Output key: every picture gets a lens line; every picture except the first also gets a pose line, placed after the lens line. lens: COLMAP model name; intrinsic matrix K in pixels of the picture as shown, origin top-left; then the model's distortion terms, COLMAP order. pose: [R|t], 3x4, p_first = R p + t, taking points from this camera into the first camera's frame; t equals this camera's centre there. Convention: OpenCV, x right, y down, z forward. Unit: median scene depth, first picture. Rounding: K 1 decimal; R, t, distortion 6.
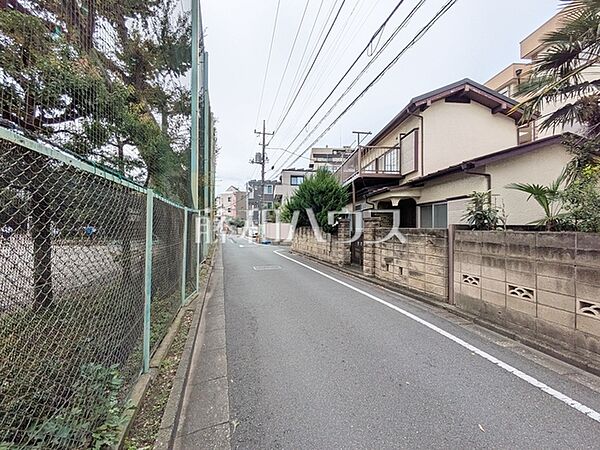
lens RADIAL K [[241.4, 0, 300.0], [0, 241.4, 225.0], [0, 0, 1]] dist [-0.000141, 0.000092]
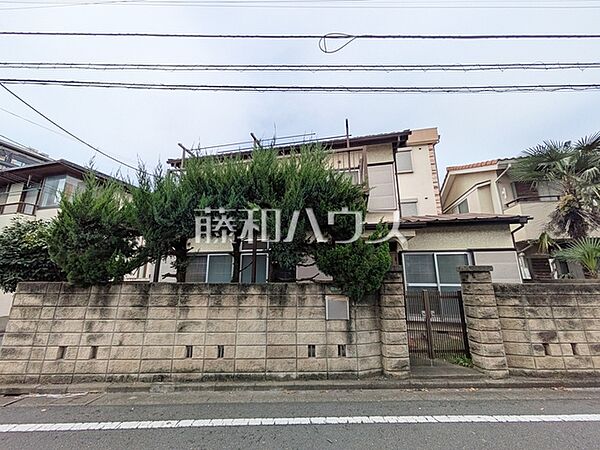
lens RADIAL K [[241.4, 0, 300.0], [0, 241.4, 225.0], [0, 0, 1]] dist [-0.000141, 0.000092]
pose [[0.289147, 0.189325, 0.938376, -0.462000], [-0.008582, 0.980721, -0.195224, -0.009244], [-0.957246, 0.048396, 0.285197, 1.424206]]
